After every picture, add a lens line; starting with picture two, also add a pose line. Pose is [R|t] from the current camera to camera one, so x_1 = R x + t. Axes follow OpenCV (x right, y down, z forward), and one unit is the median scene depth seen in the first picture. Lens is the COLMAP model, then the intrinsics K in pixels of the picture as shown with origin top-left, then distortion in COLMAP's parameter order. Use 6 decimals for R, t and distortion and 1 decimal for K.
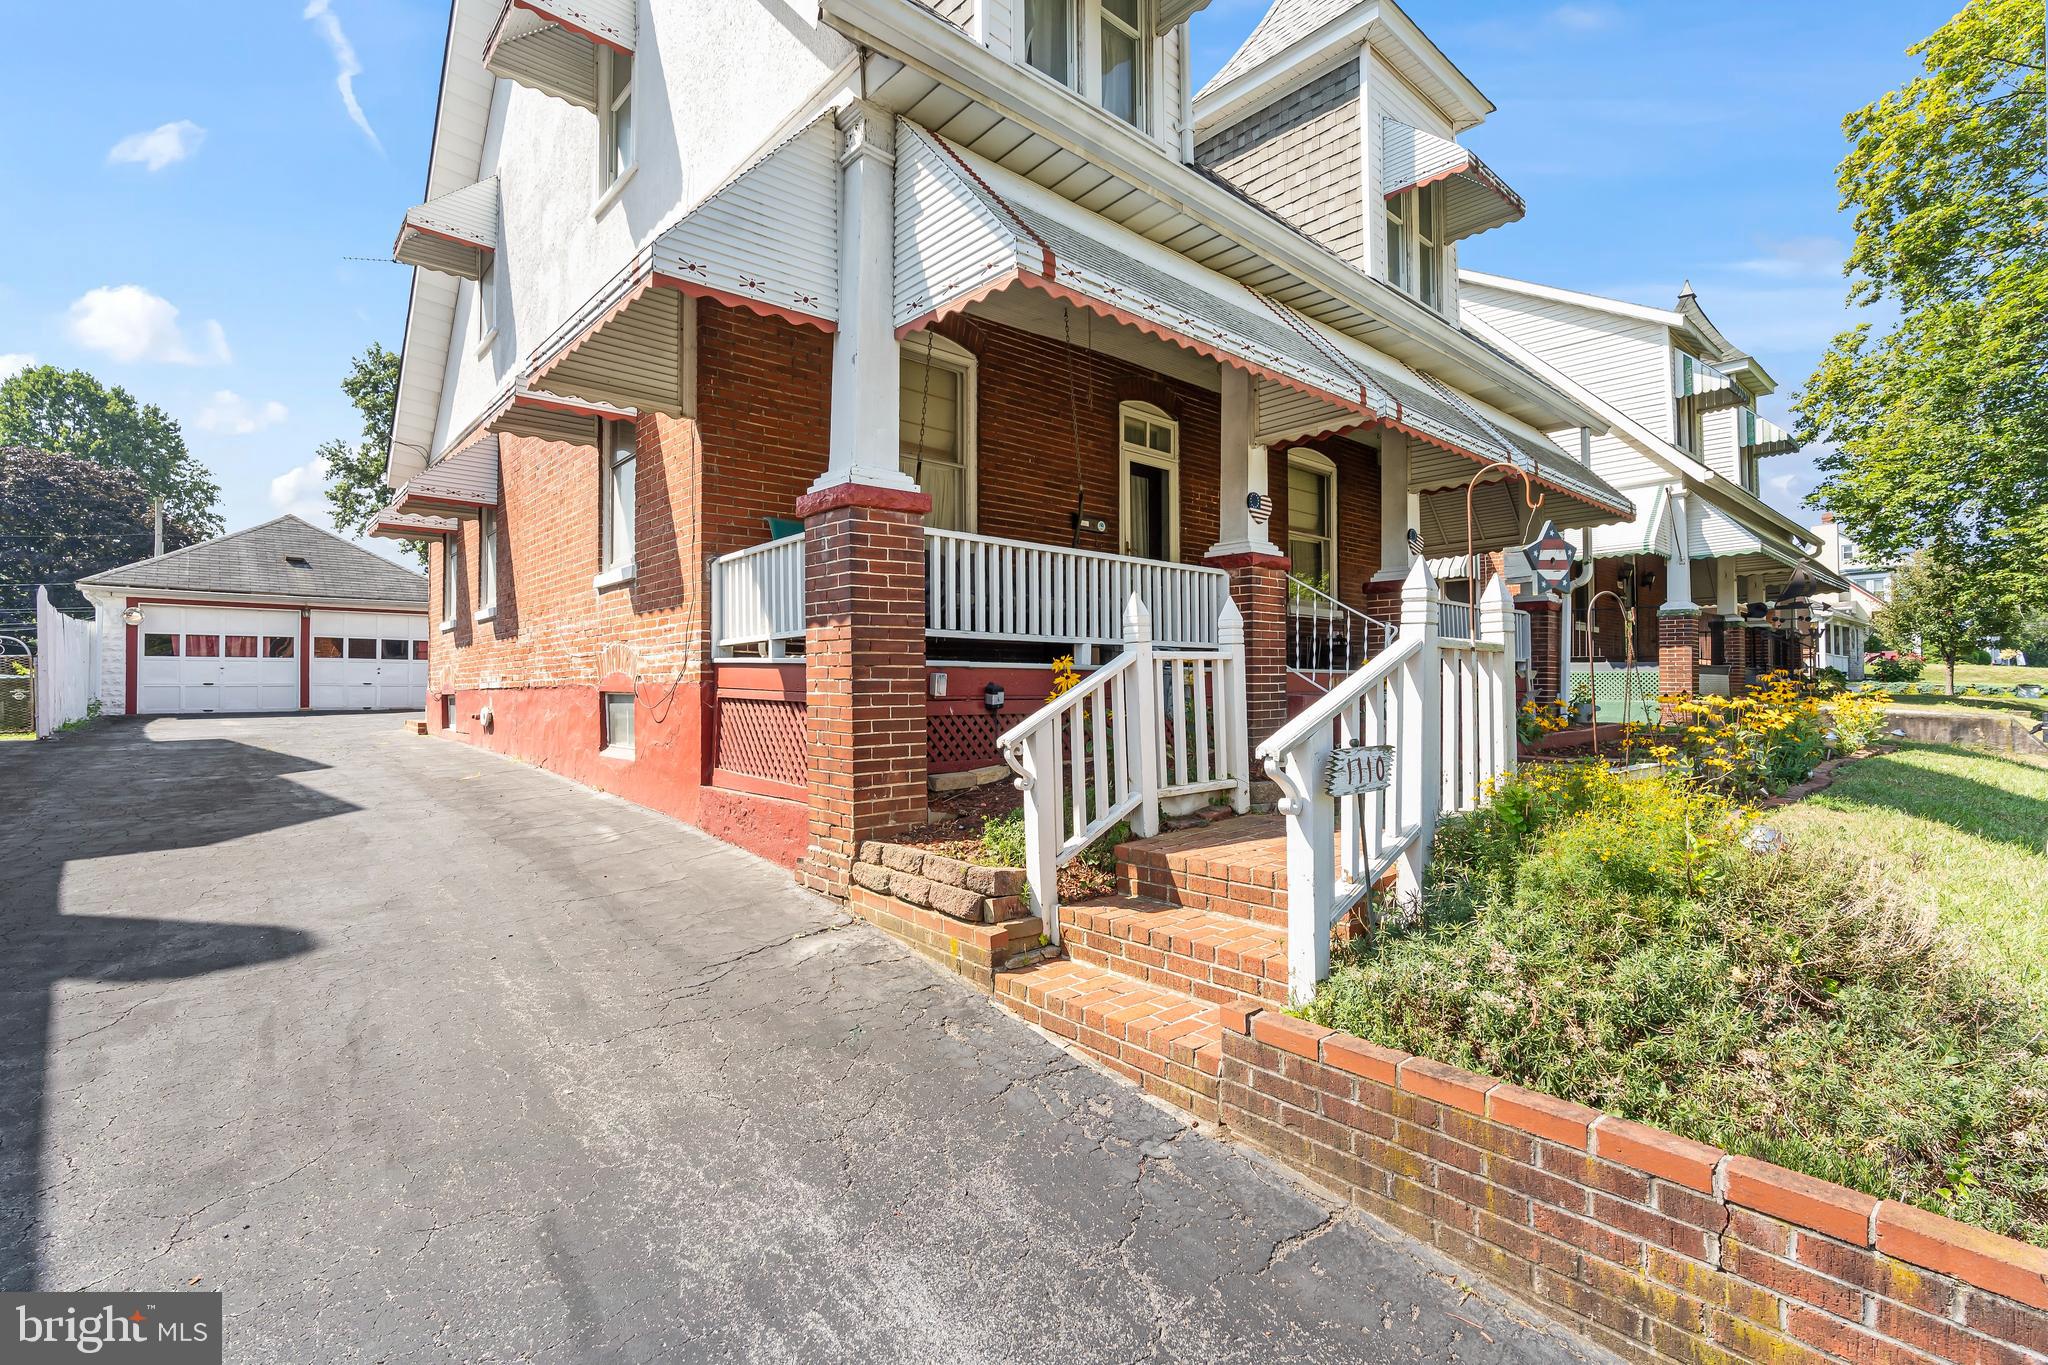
lens RADIAL K [[935.1, 0, 1023.5], [0, 935.1, 678.0], [0, 0, 1]] dist [0.003470, 0.000527]
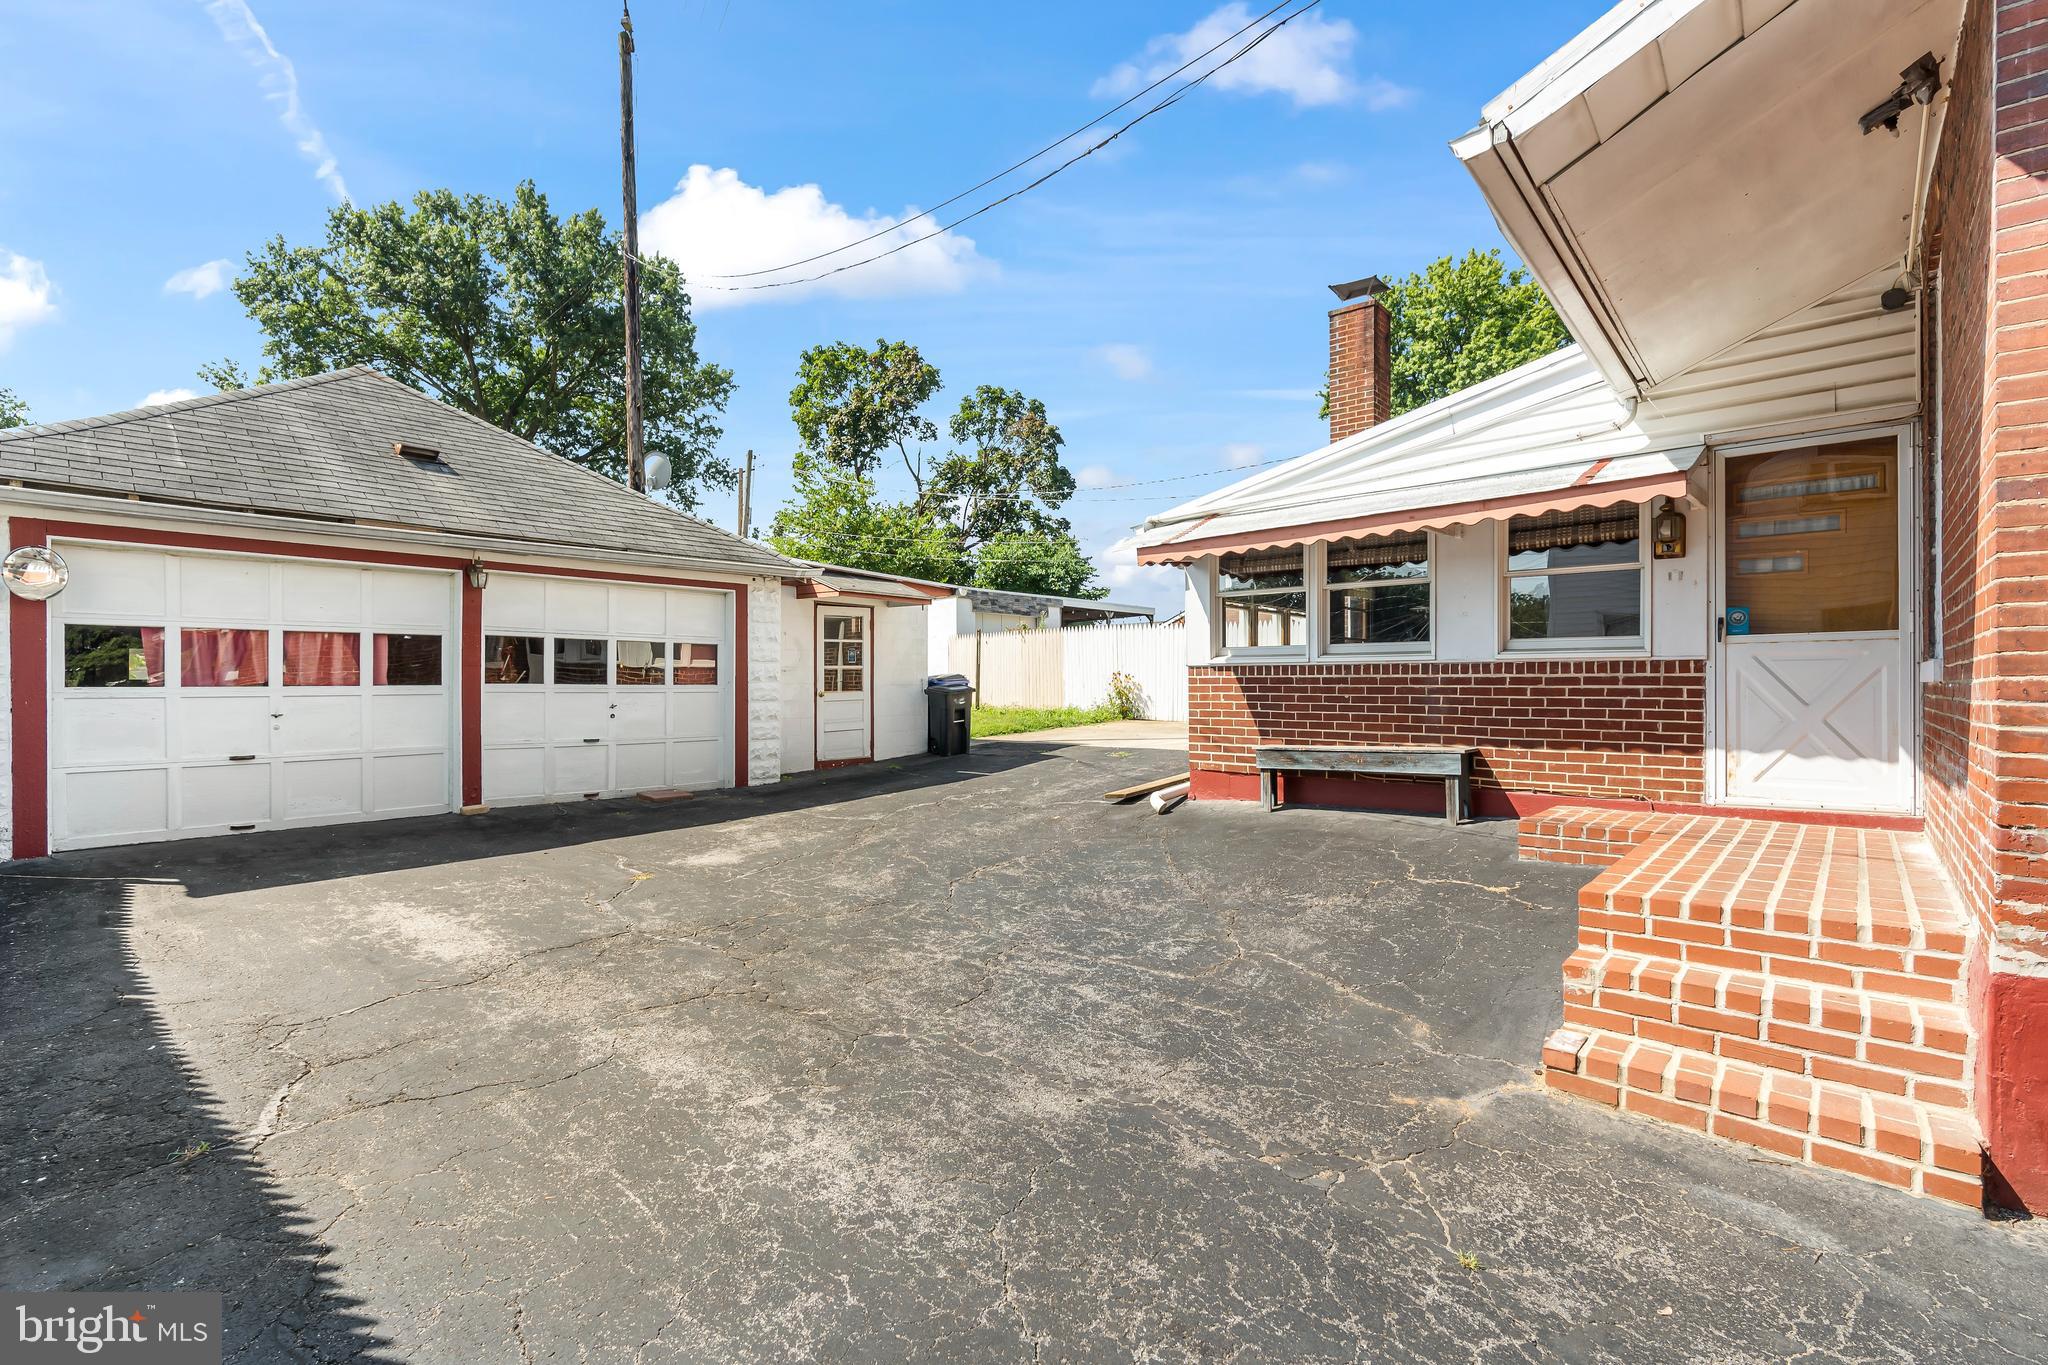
lens RADIAL K [[935.1, 0, 1024.4], [0, 935.1, 682.5], [0, 0, 1]] dist [0.003470, 0.000527]
pose [[0.993585, 0.004870, 0.112983, -0.570366], [-0.006344, 0.999899, 0.012687, -0.029573], [-0.112910, -0.013323, 0.993516, 0.560873]]
